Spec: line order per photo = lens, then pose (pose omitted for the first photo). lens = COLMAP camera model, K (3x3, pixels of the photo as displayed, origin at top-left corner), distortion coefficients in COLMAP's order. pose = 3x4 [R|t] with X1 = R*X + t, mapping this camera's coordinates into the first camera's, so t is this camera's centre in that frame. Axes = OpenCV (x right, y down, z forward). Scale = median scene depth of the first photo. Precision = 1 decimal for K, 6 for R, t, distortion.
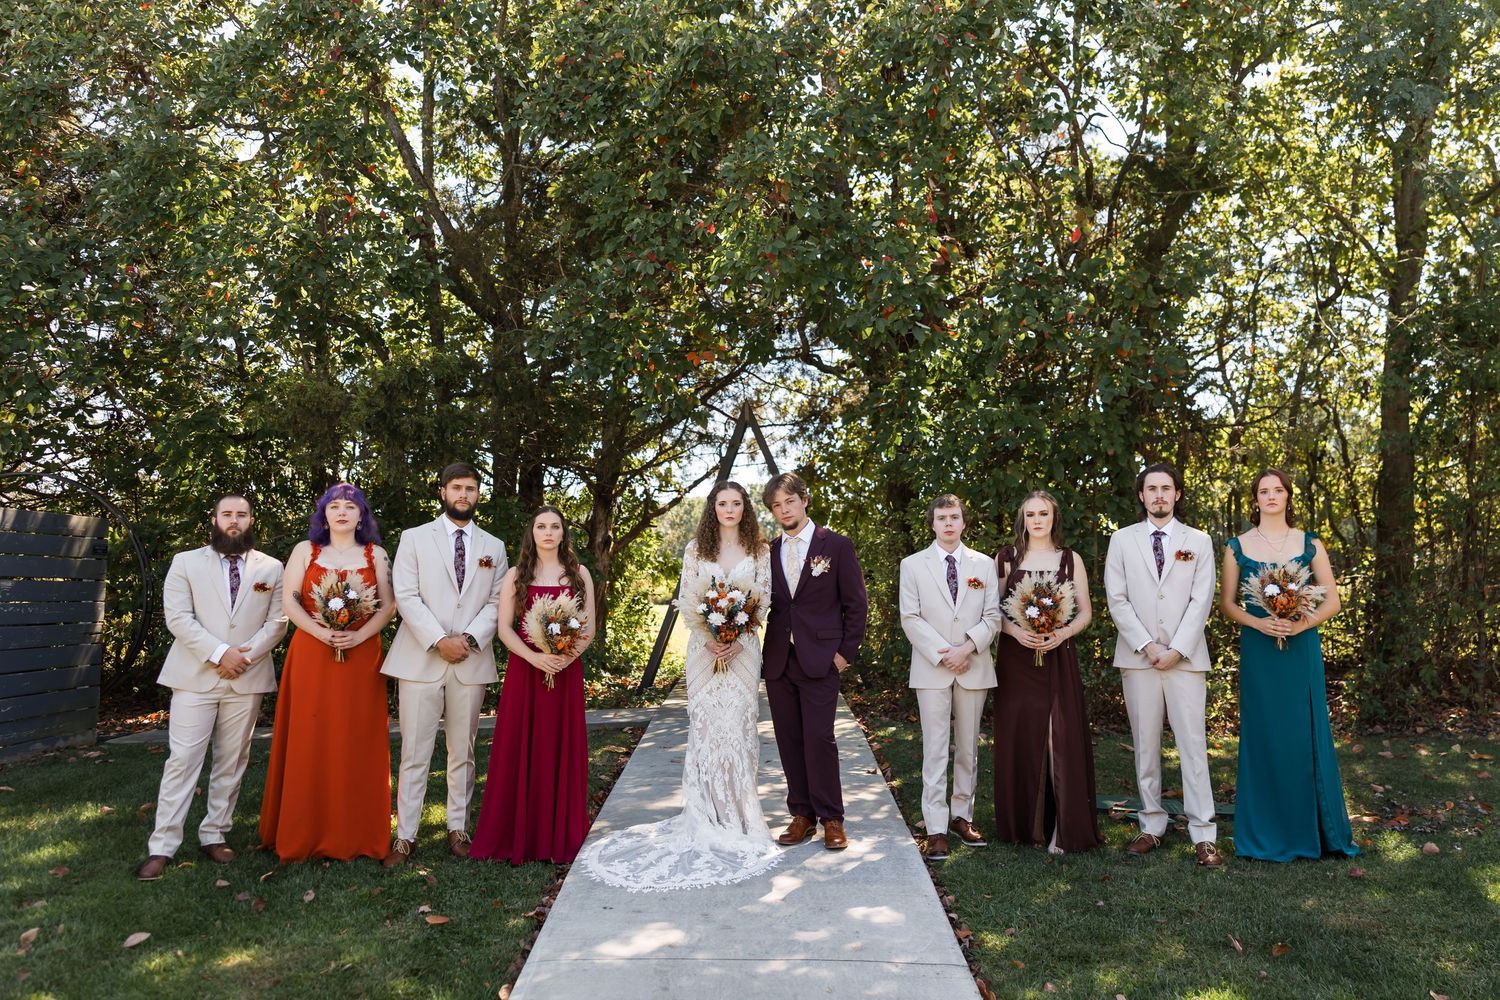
lens RADIAL K [[1379.8, 0, 749.2], [0, 1379.8, 504.1], [0, 0, 1]] dist [-0.005782, -0.000139]
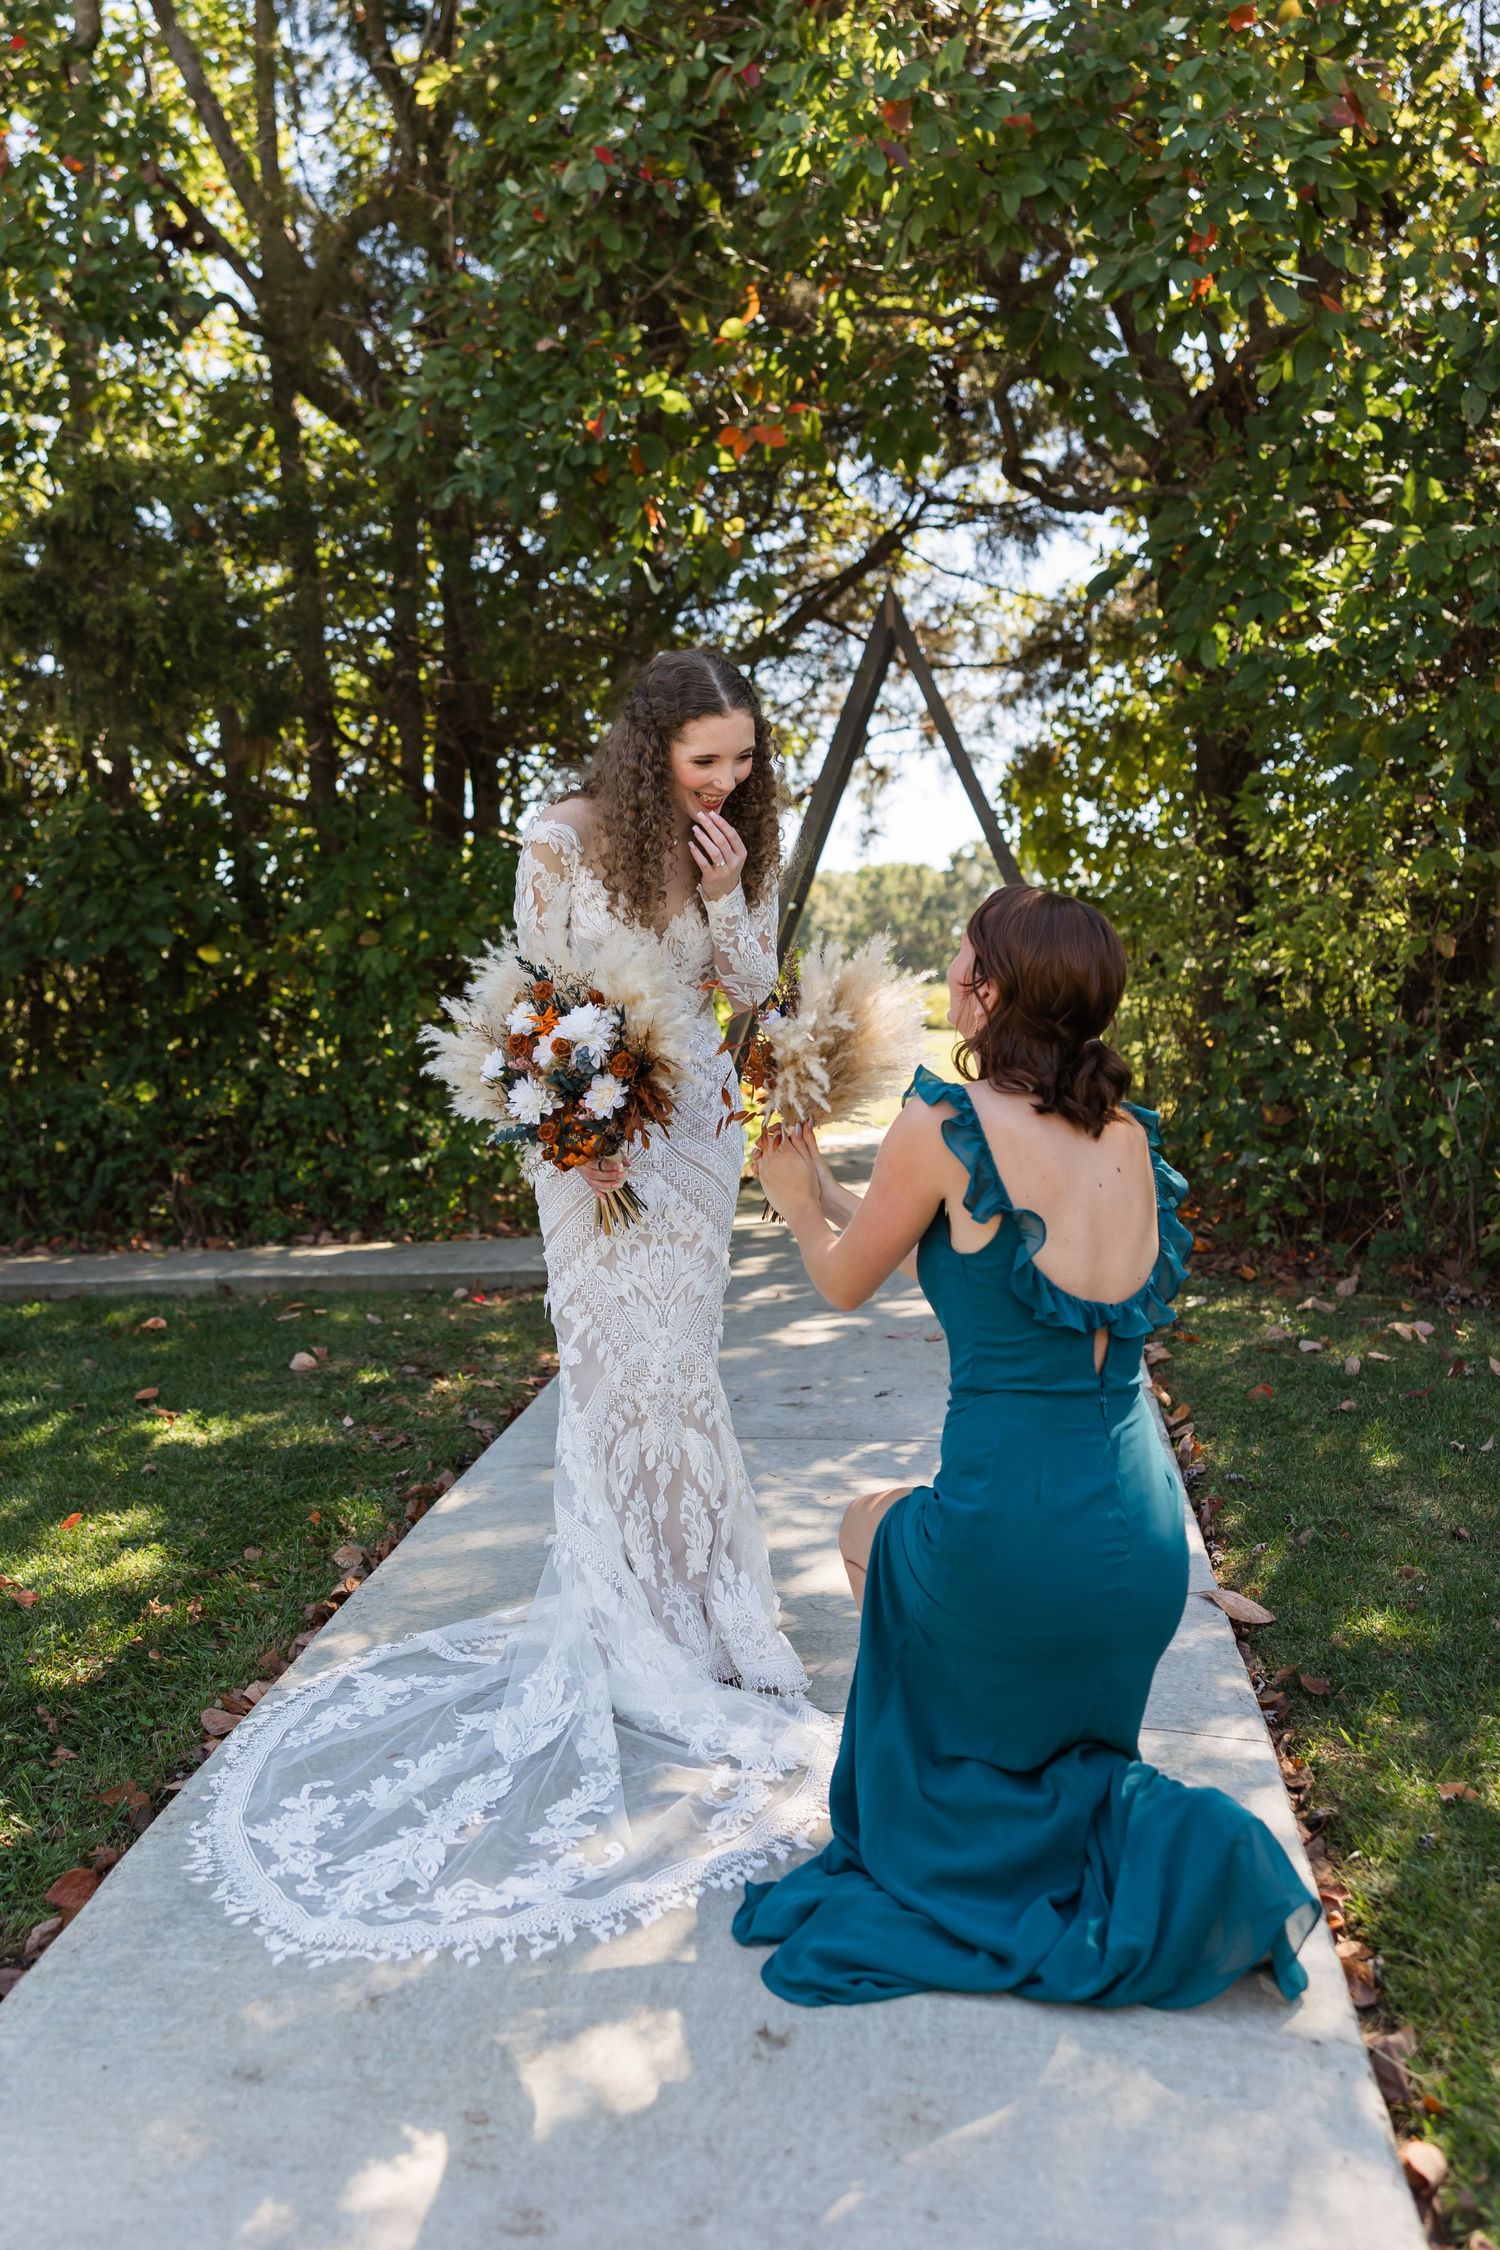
lens RADIAL K [[2088.6, 0, 716.0], [0, 2088.6, 1048.6], [0, 0, 1]] dist [-0.010256, 0.006826]
pose [[0.992085, 0.003019, -0.125533, 0.023304], [0.007090, 0.996769, 0.080005, 0.019924], [0.125369, -0.080262, 0.988858, 0.228711]]
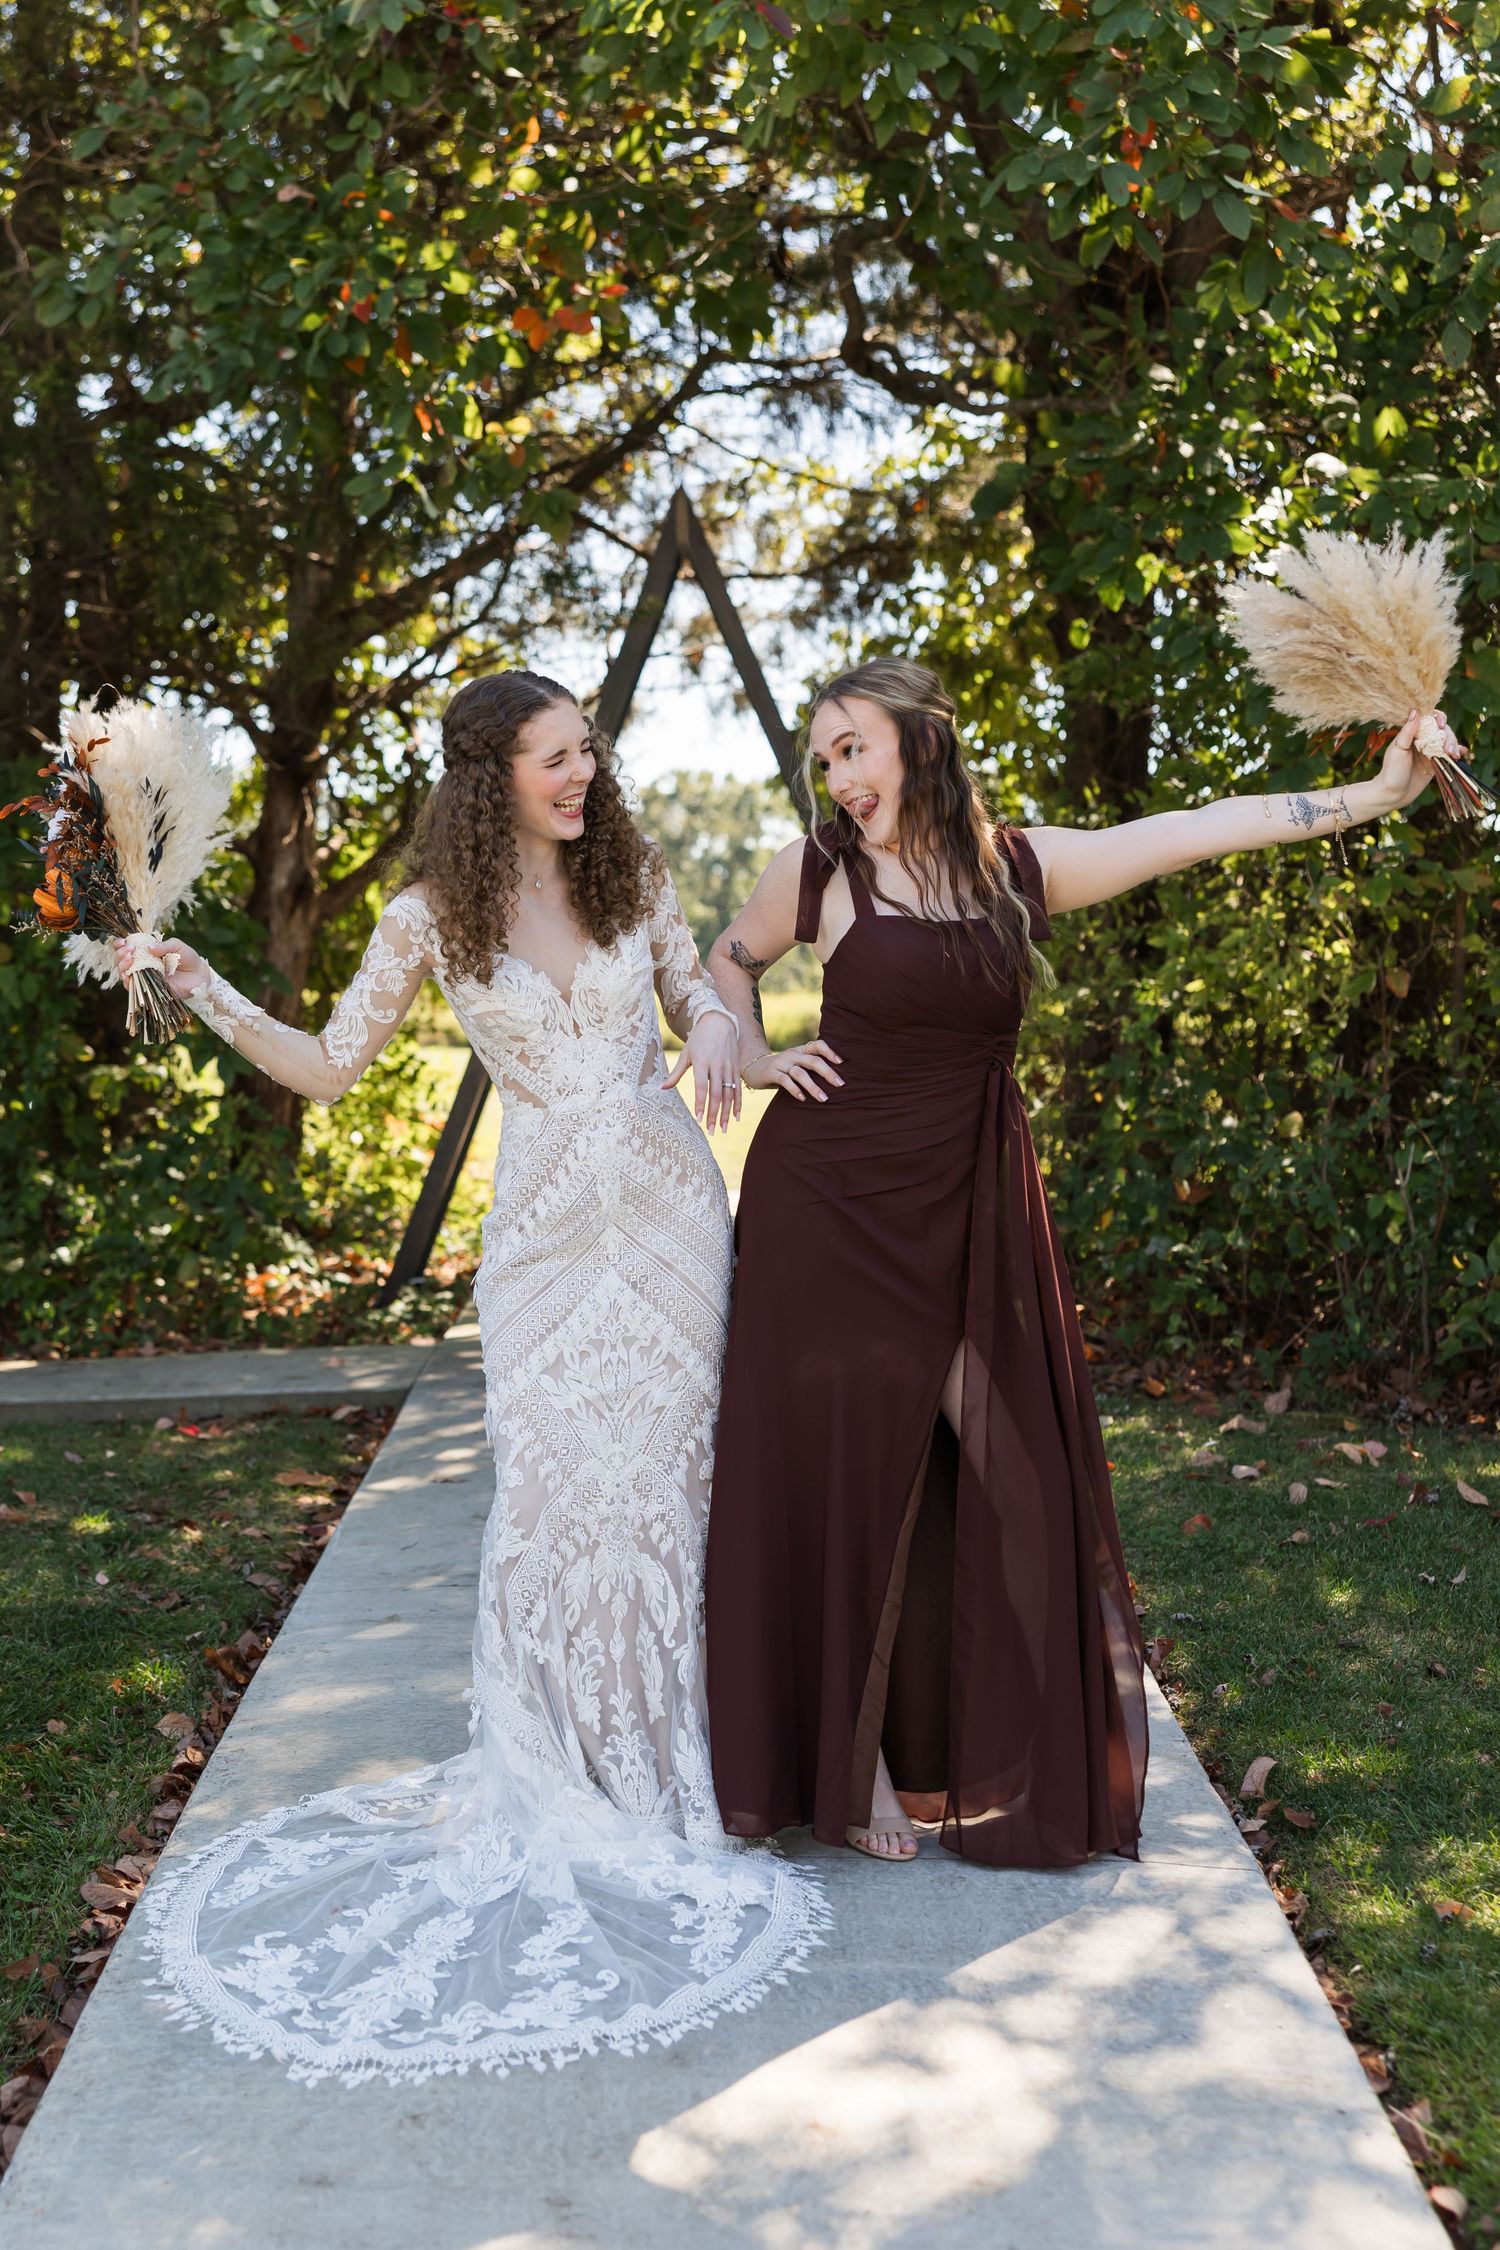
lens RADIAL K [[3145.7, 0, 744.3], [0, 3145.7, 1119.1], [0, 0, 1]] dist [-0.019411, 0.000000]
pose [[0.999667, 0.007043, 0.024836, -0.004545], [-0.009359, 0.995489, 0.094414, 0.008056], [-0.024059, -0.094615, 0.995223, 0.148813]]
